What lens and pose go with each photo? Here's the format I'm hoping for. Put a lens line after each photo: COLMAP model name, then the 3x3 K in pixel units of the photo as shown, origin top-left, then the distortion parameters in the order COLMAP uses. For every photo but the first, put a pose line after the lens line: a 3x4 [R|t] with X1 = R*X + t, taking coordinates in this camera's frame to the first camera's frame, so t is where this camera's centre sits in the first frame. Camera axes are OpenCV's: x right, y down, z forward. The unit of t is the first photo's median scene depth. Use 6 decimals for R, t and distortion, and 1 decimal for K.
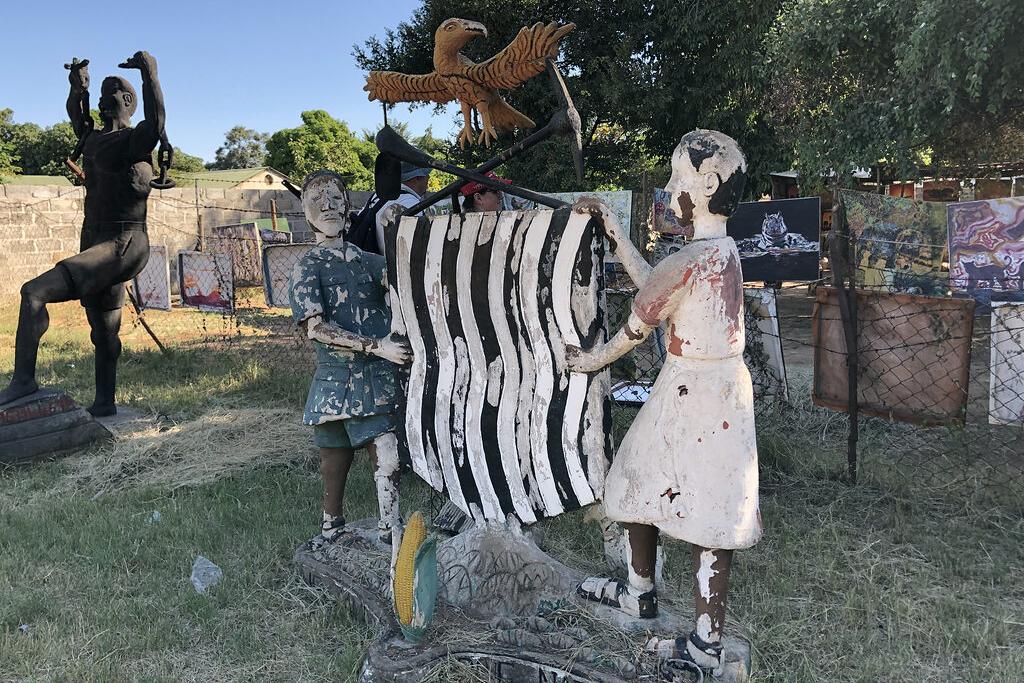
lens RADIAL K [[828.2, 0, 512.1], [0, 828.2, 341.6], [0, 0, 1]] dist [-0.000181, 0.000358]
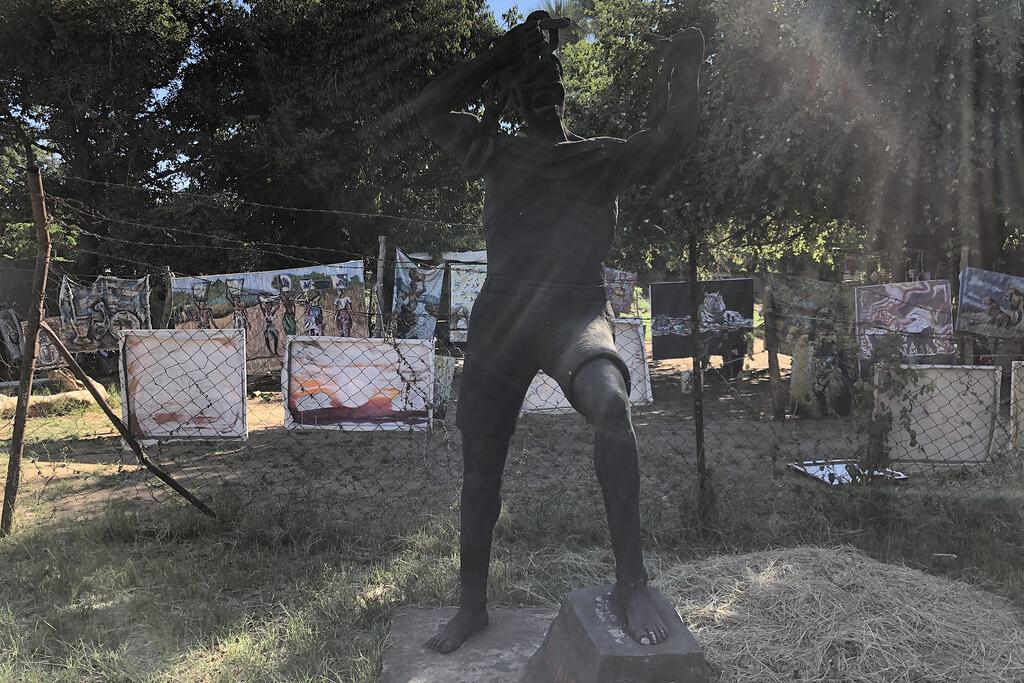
lens RADIAL K [[828.2, 0, 512.0], [0, 828.2, 341.3], [0, 0, 1]] dist [-0.000181, 0.000358]
pose [[0.745131, -0.020098, 0.666615, -0.613588], [0.086551, 0.994007, -0.066776, -0.047060], [-0.661278, 0.107453, 0.742405, 0.416769]]
